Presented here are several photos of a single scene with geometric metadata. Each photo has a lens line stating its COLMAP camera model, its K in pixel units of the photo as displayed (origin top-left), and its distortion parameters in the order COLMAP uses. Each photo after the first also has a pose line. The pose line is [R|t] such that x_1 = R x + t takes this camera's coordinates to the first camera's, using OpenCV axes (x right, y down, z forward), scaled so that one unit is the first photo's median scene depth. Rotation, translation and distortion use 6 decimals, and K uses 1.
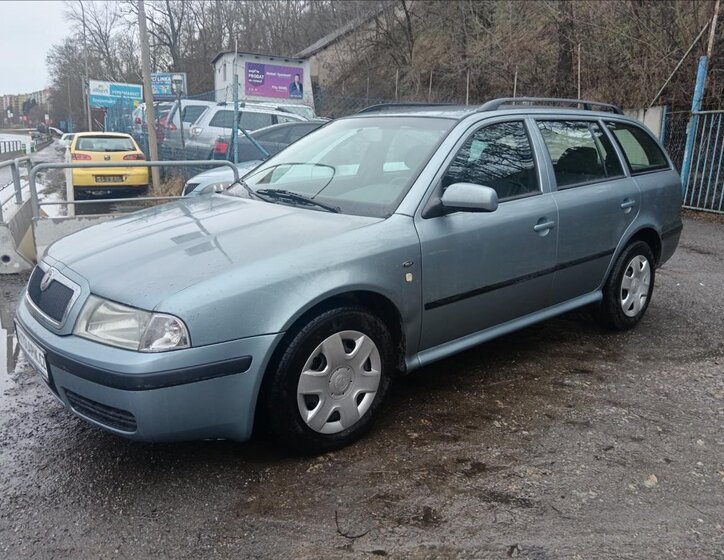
lens RADIAL K [[581.1, 0, 362.0], [0, 581.1, 280.0], [0, 0, 1]] dist [0.004955, -0.006347]
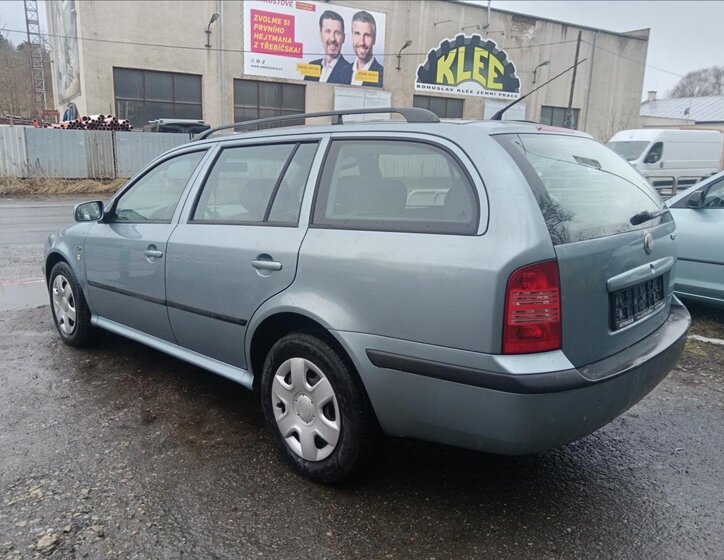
lens RADIAL K [[581.1, 0, 362.0], [0, 581.1, 280.0], [0, 0, 1]] dist [0.004955, -0.006347]
pose [[0.097161, 0.179956, -0.978864, 0.395810], [-0.235795, 0.959679, 0.153024, -0.085074], [0.966933, 0.215944, 0.135676, 0.361064]]
